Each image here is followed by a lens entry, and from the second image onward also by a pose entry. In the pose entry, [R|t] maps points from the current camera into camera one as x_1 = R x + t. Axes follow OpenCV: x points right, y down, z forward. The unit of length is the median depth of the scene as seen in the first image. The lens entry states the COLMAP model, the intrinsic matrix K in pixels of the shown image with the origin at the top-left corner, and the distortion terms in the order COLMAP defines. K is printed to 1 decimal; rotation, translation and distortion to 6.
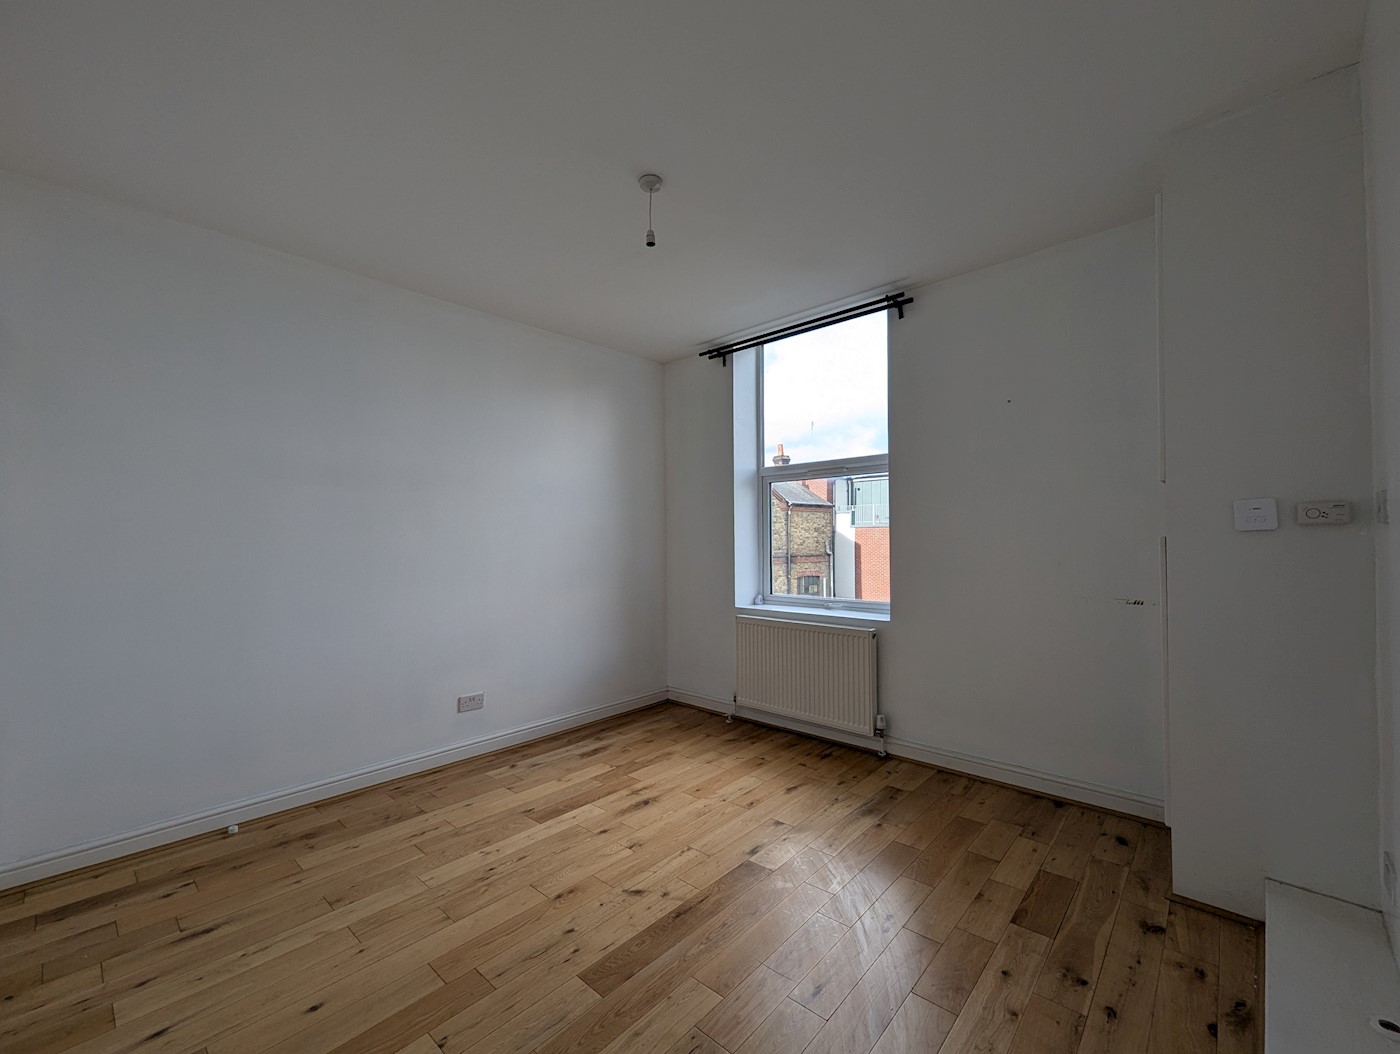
lens RADIAL K [[585.4, 0, 705.6], [0, 585.4, 533.5], [0, 0, 1]] dist [0.004044, -0.000107]
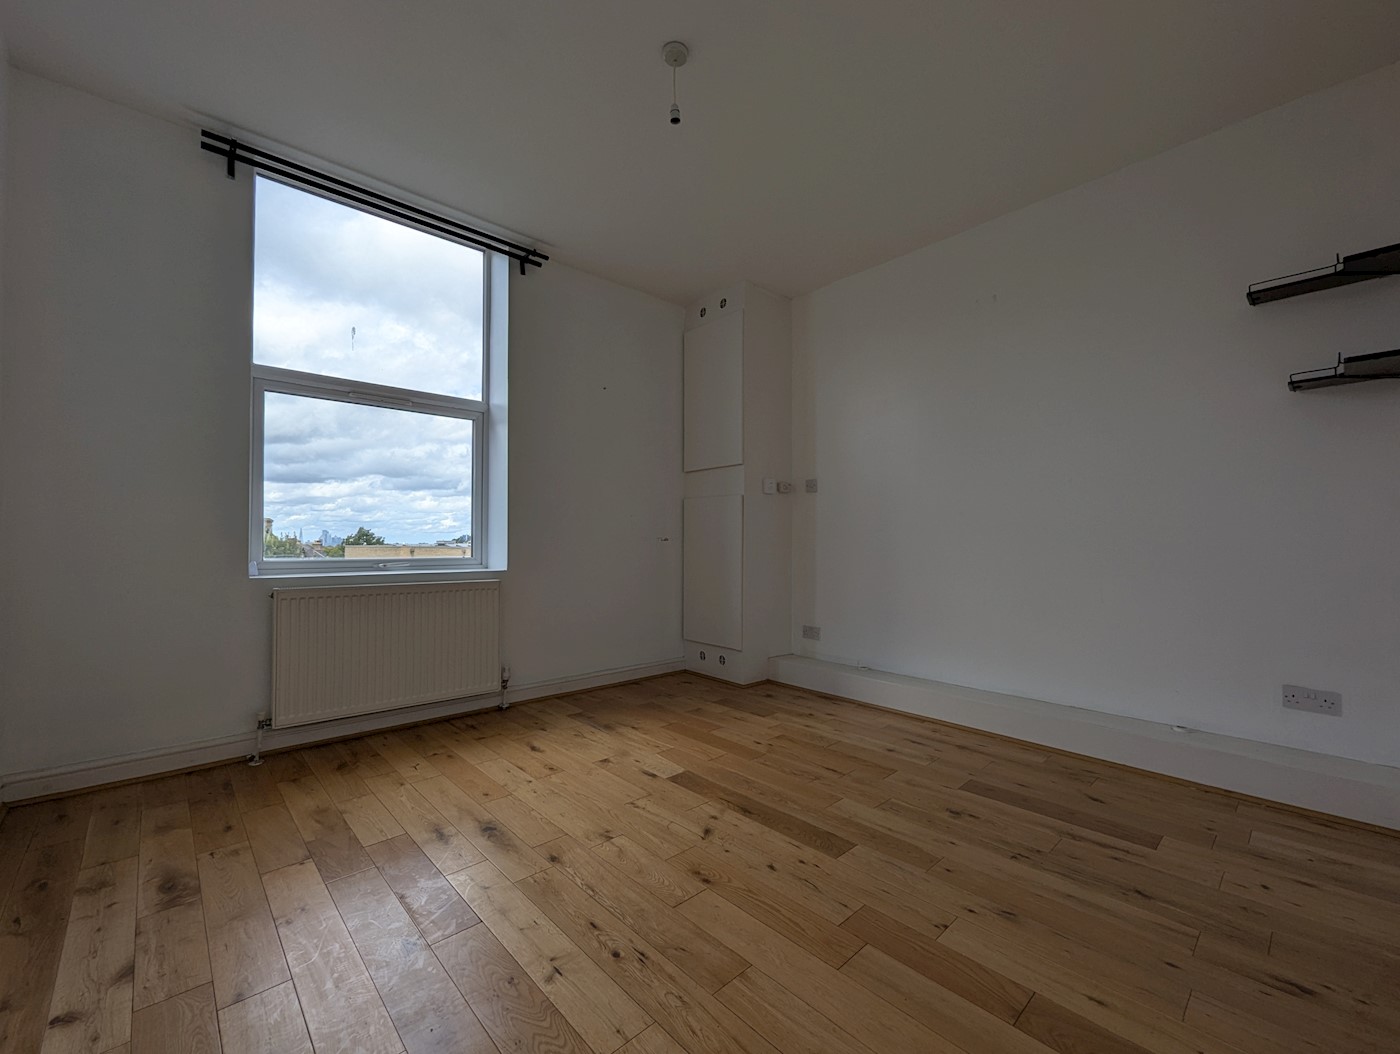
lens RADIAL K [[585.4, 0, 705.6], [0, 585.4, 533.5], [0, 0, 1]] dist [0.004044, -0.000107]
pose [[0.081126, 0.026419, 0.996354, -0.745074], [-0.014692, 0.999572, -0.025308, 0.123608], [-0.996596, -0.012586, 0.081479, 0.671497]]
